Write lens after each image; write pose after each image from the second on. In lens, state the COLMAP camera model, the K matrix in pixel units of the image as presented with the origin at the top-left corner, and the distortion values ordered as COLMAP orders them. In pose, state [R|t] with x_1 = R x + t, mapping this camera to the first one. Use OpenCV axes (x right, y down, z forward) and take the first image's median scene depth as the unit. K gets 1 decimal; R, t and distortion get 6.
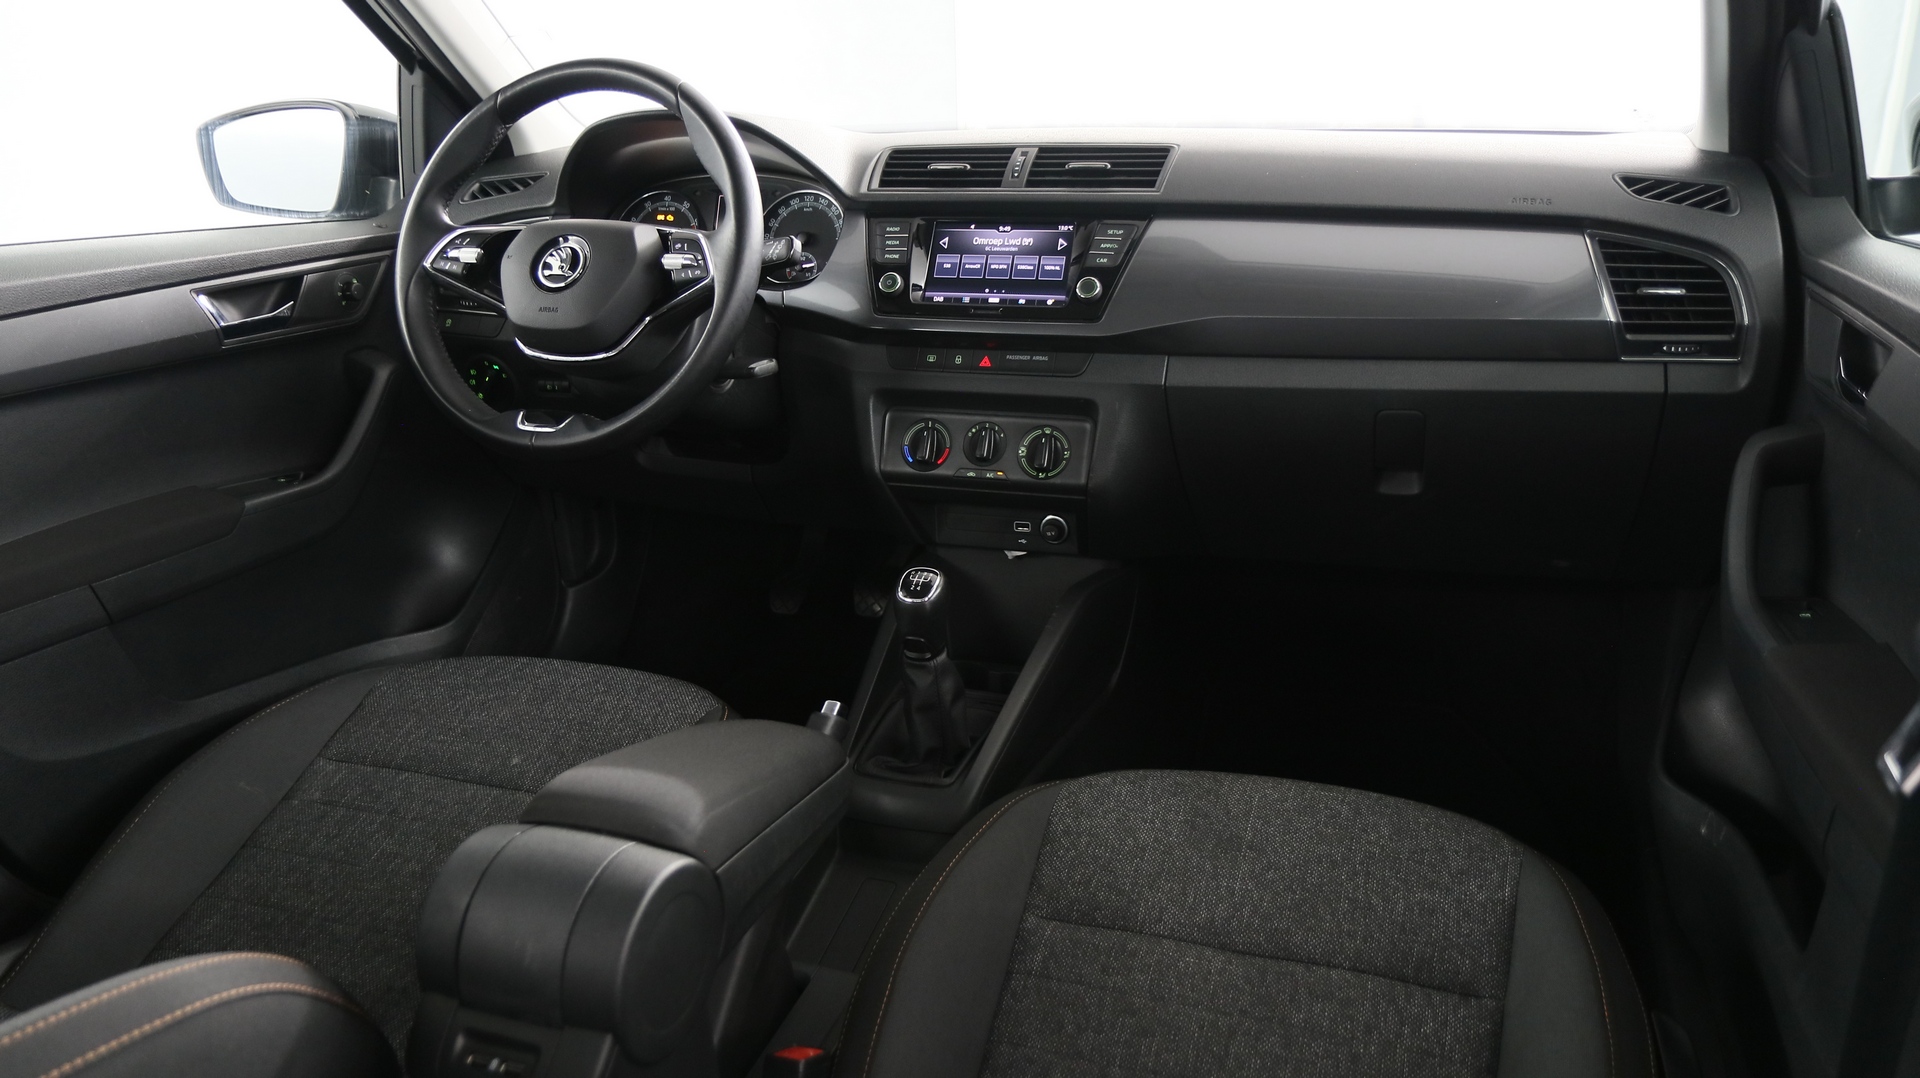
lens RADIAL K [[1469.1, 0, 960.0], [0, 1469.1, 539.0], [0, 0, 1]] dist [-0.038762, 0.053154]
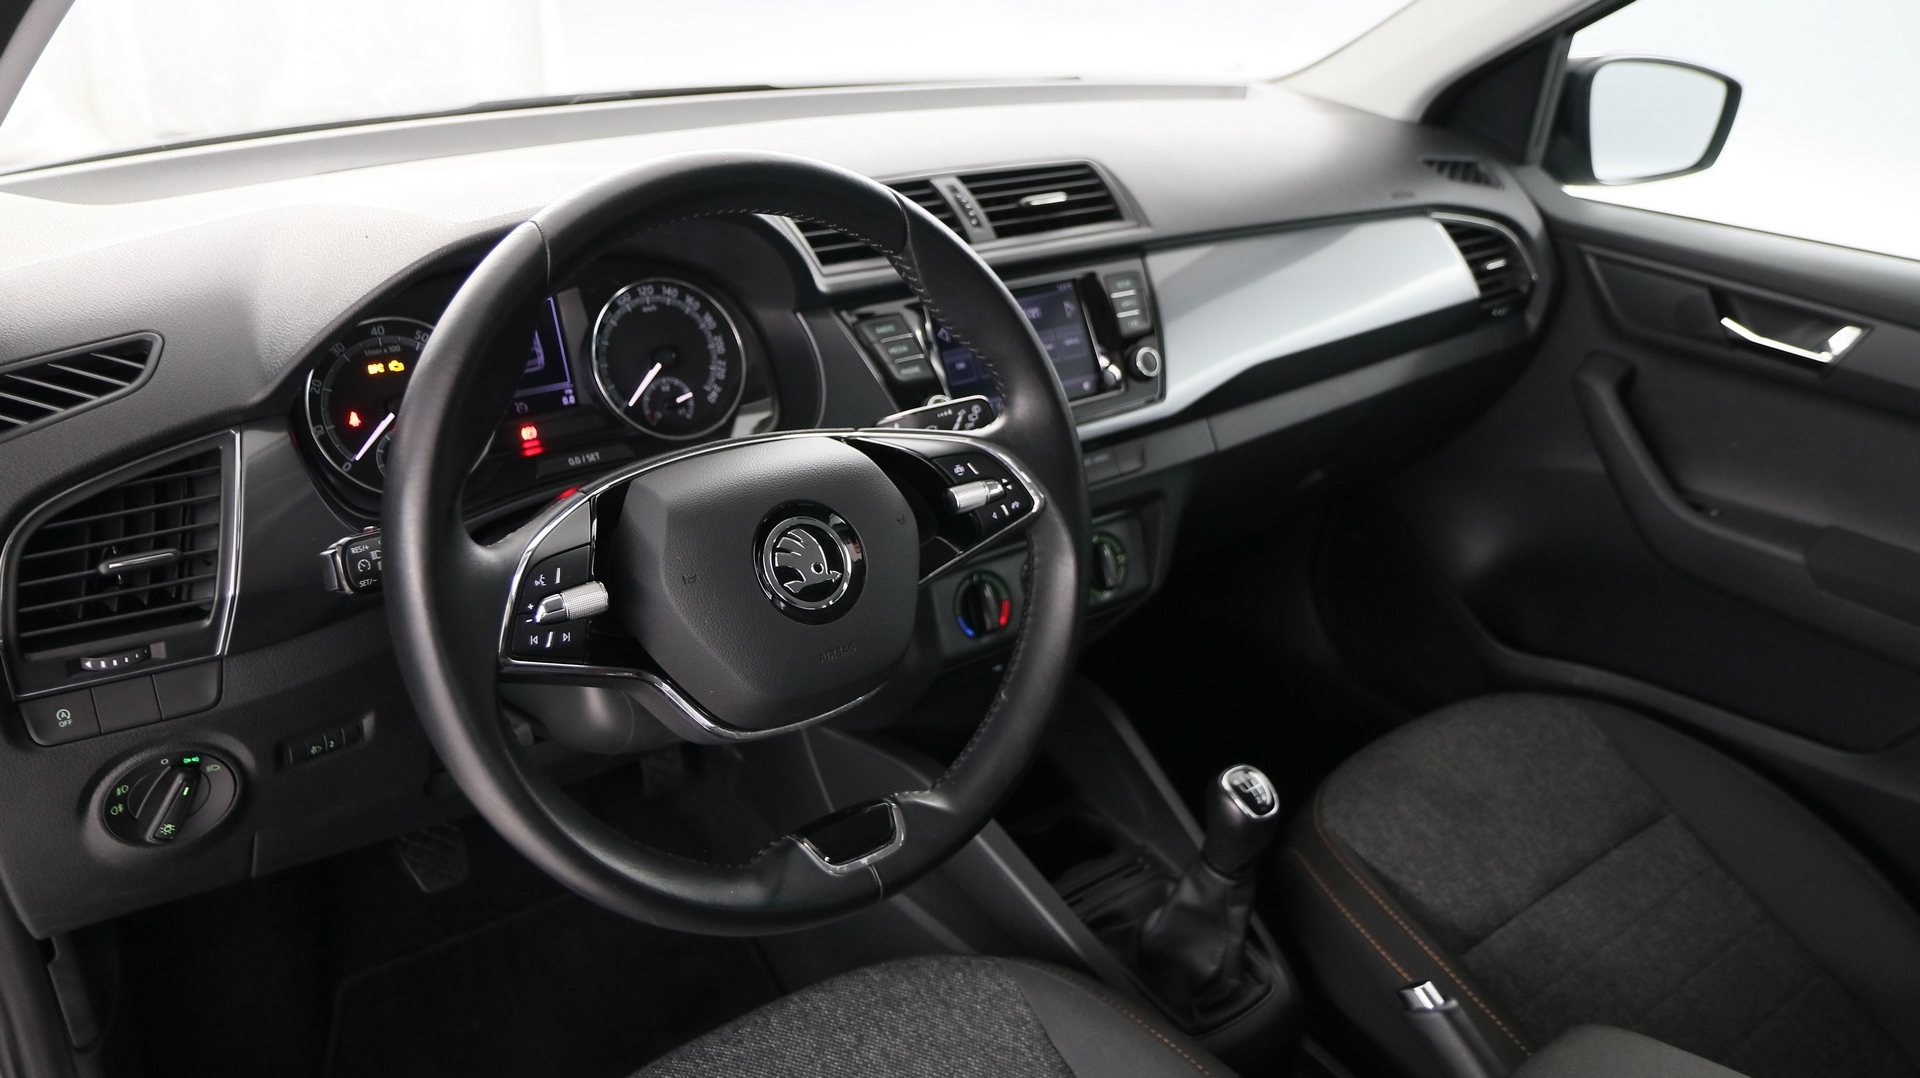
lens RADIAL K [[1469.1, 0, 960.0], [0, 1469.1, 539.0], [0, 0, 1]] dist [-0.038762, 0.053154]
pose [[0.545085, -0.324449, 0.773056, -0.600014], [0.193547, 0.945873, 0.260508, -0.297395], [-0.815734, 0.007624, 0.578377, 0.593410]]
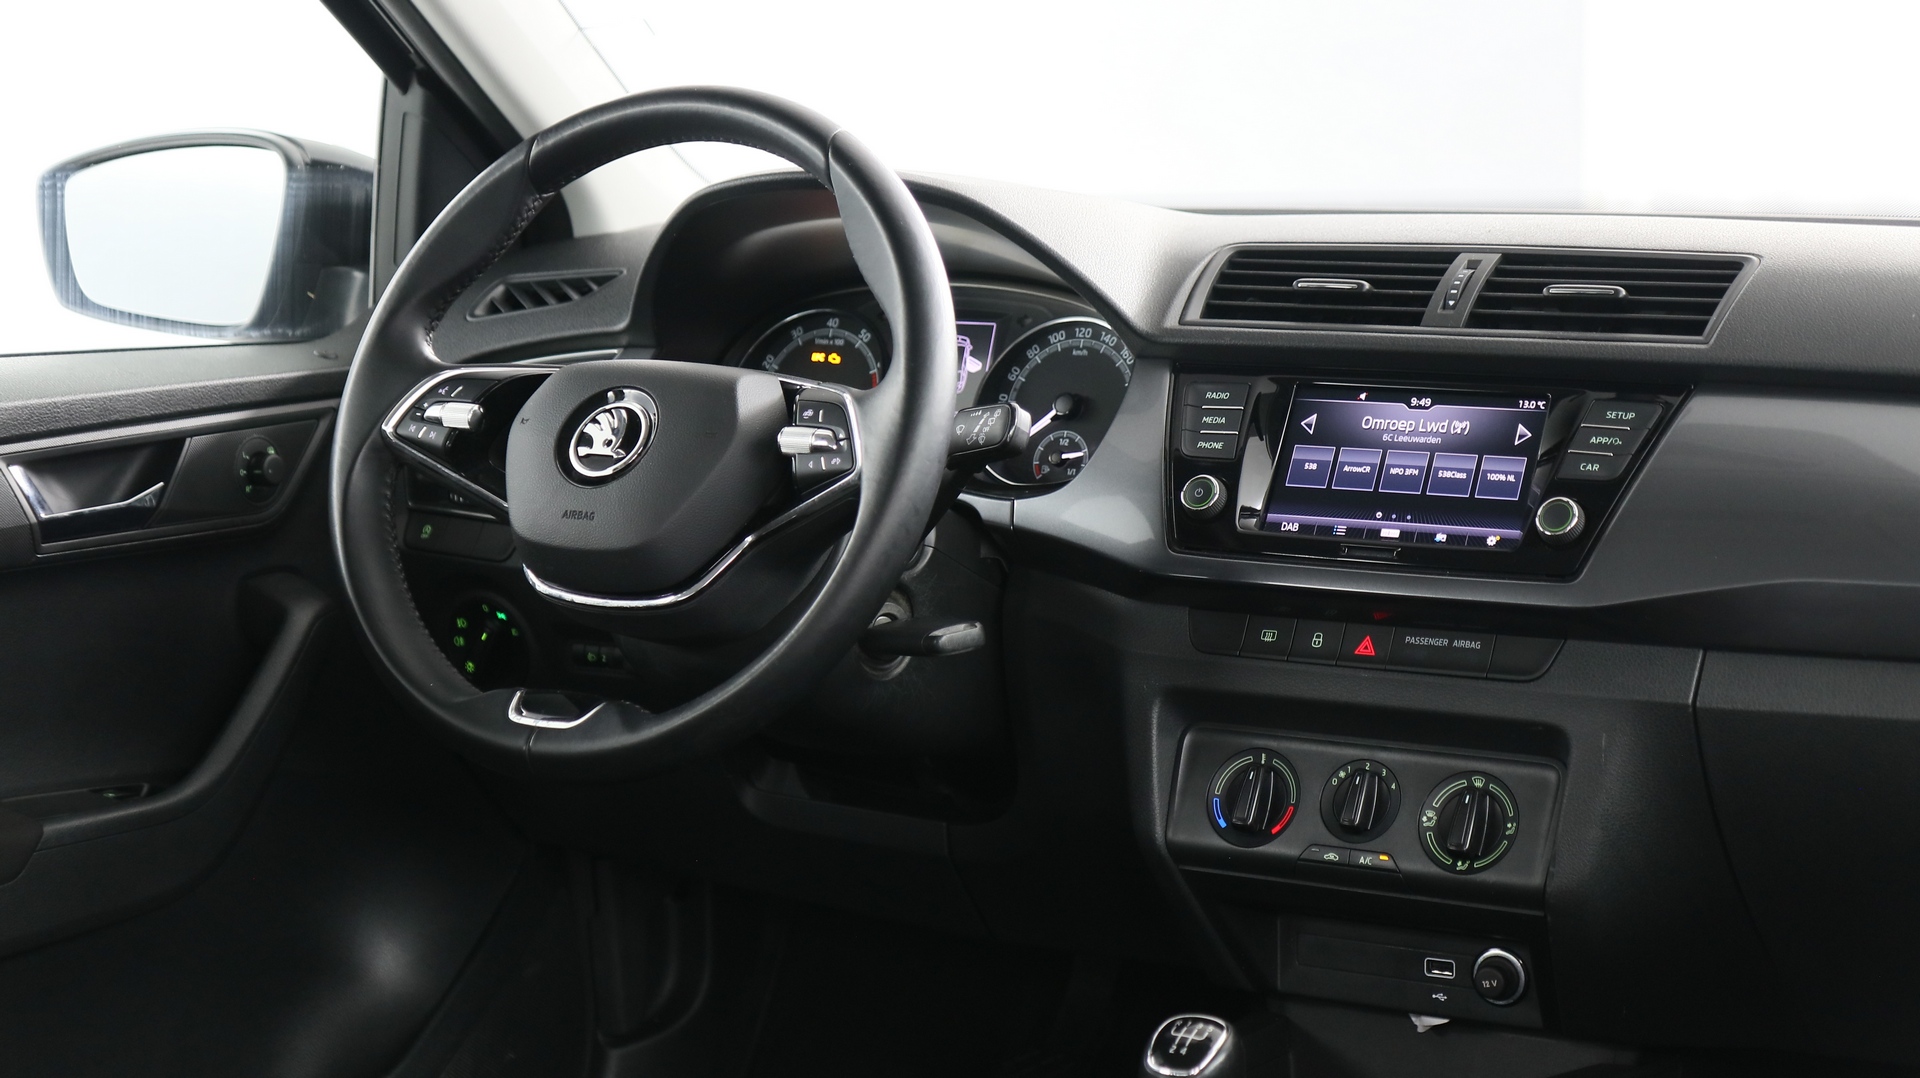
lens RADIAL K [[3394.7, 0, 960.0], [0, 3394.7, 539.0], [0, 0, 1]] dist [-0.011034, 0.292343]
pose [[0.978895, 0.041662, -0.200070, 0.116554], [-0.072467, 0.986146, -0.149212, 0.035082], [0.191082, 0.160562, 0.968353, -0.225505]]
